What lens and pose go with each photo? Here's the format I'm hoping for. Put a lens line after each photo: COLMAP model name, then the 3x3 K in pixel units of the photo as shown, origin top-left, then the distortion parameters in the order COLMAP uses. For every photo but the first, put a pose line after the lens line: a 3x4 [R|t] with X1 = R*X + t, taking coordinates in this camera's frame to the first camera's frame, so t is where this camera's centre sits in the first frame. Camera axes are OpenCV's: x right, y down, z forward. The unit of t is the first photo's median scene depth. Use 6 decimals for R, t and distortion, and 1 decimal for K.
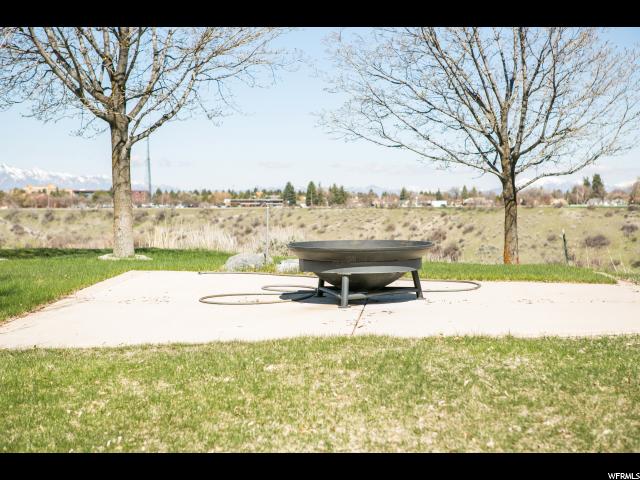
lens RADIAL K [[1153.1, 0, 323.9], [0, 1153.1, 239.2], [0, 0, 1]] dist [0.091888, 0.000000]
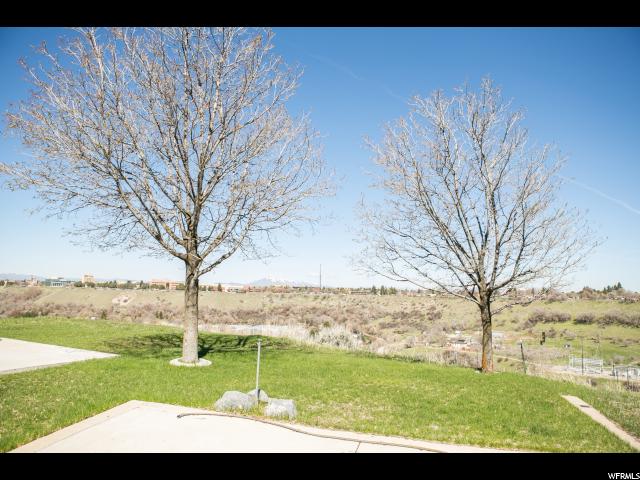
lens RADIAL K [[437.5, 0, 332.5], [0, 437.5, 250.0], [0, 0, 1]] dist [-0.066160, 0.033401]
pose [[0.991694, 0.013047, -0.127954, 0.044976], [-0.029303, 0.991597, -0.126000, -0.047678], [0.125235, 0.128702, 0.983744, 0.460507]]
